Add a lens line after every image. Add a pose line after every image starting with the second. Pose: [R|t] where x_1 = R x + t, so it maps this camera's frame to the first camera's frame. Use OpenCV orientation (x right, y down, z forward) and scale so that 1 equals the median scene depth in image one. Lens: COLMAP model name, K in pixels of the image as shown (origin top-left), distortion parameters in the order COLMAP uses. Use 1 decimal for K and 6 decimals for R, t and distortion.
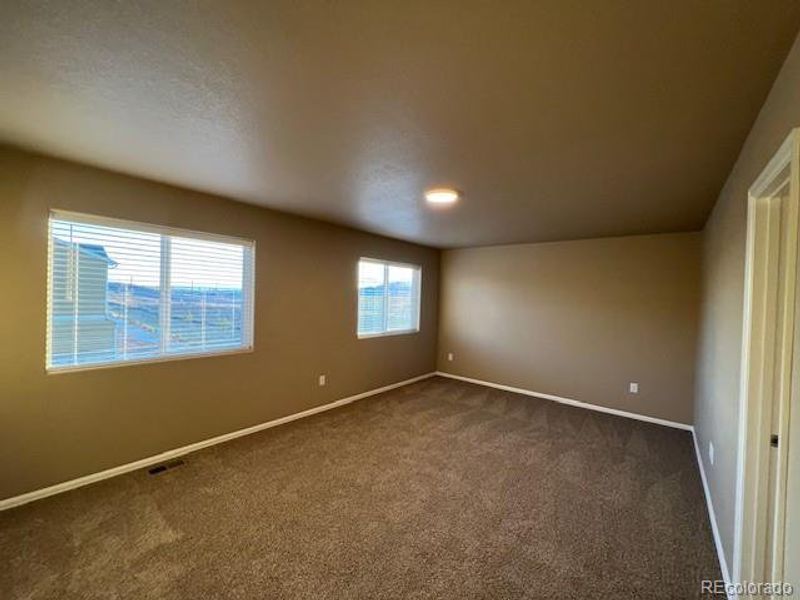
lens RADIAL K [[316.6, 0, 405.4], [0, 316.6, 298.5], [0, 0, 1]] dist [-0.003504, -0.000396]
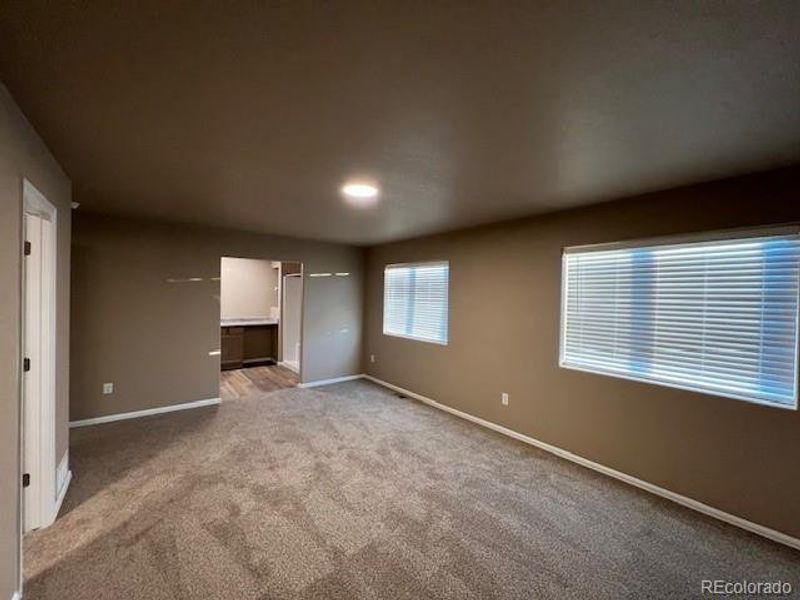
lens RADIAL K [[316.6, 0, 405.4], [0, 316.6, 298.5], [0, 0, 1]] dist [-0.003504, -0.000396]
pose [[-0.203635, -0.030365, -0.978576, 0.749709], [-0.035139, 0.999102, -0.023690, 0.011751], [0.978416, 0.029562, -0.204519, 1.014039]]
